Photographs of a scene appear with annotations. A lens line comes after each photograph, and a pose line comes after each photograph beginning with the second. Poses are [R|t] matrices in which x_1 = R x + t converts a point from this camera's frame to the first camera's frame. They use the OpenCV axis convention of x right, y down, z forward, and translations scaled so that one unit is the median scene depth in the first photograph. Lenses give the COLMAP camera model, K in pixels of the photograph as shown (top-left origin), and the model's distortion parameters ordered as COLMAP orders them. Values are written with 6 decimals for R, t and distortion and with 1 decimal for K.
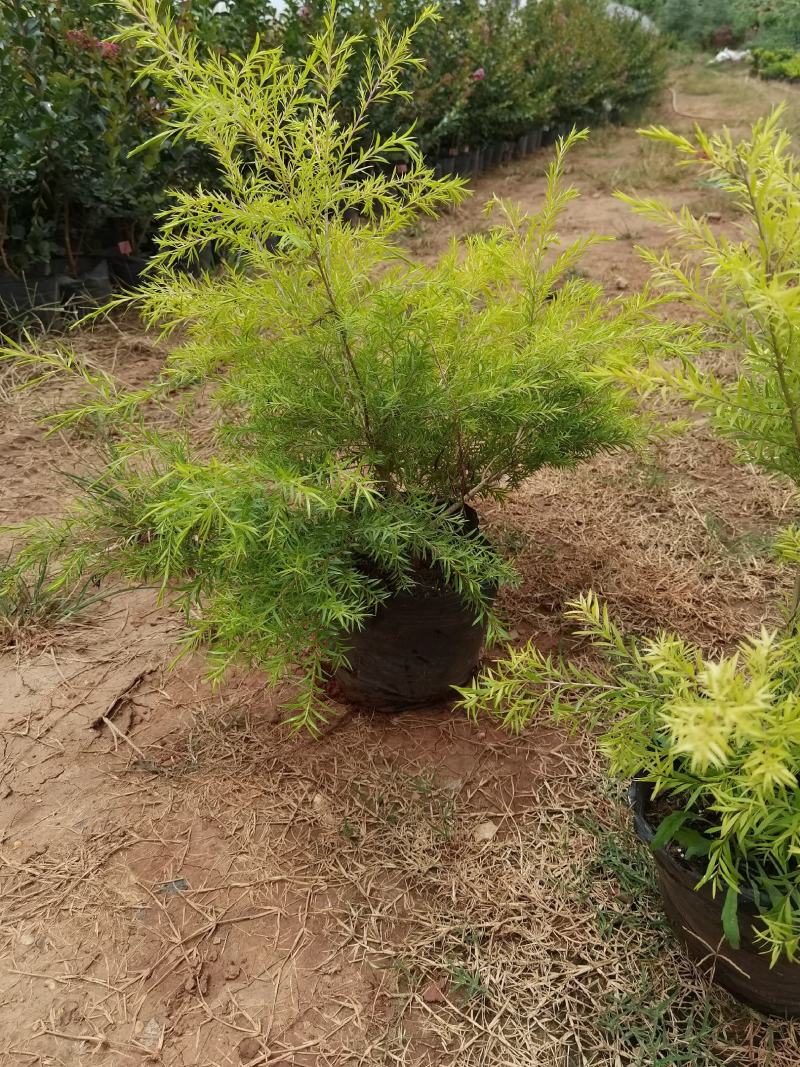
lens RADIAL K [[883.0, 0, 397.7], [0, 883.0, 526.4], [0, 0, 1]] dist [0.020028, -0.014213]
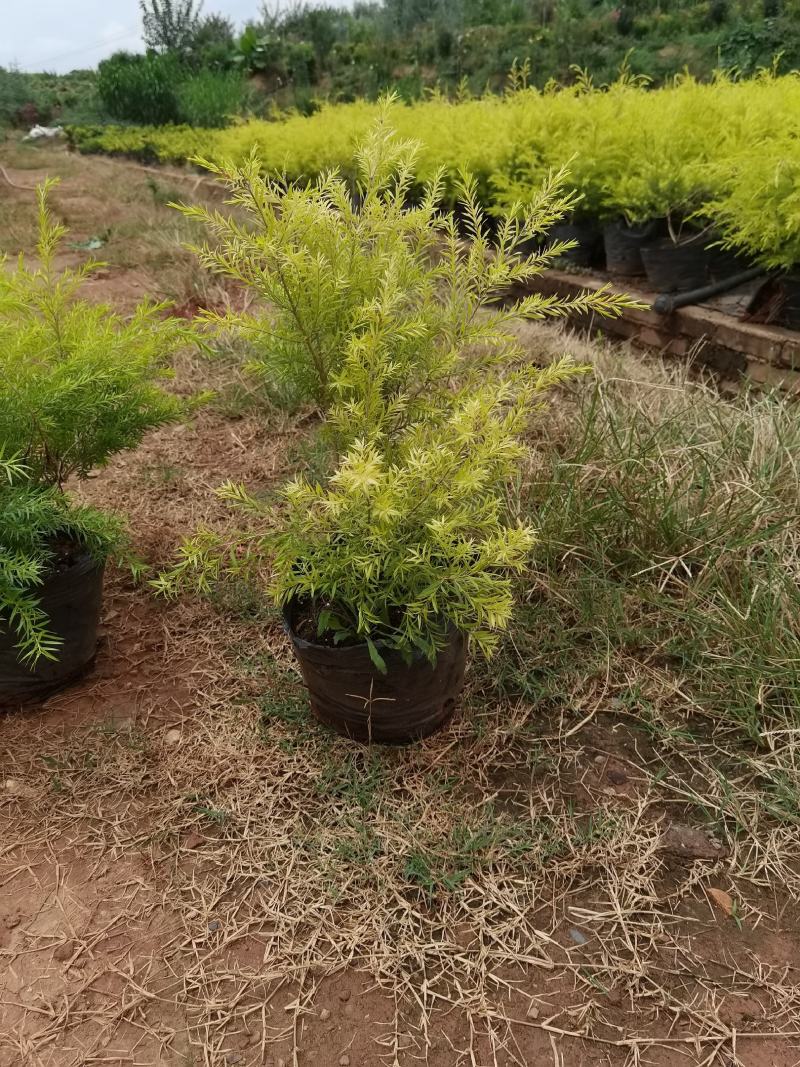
lens RADIAL K [[883.0, 0, 398.1], [0, 883.0, 537.4], [0, 0, 1]] dist [0.020028, -0.014213]
pose [[0.779923, -0.262948, 0.567960, -0.258360], [0.296538, 0.954392, 0.034648, 0.124533], [-0.551167, 0.141399, 0.822327, -0.193992]]
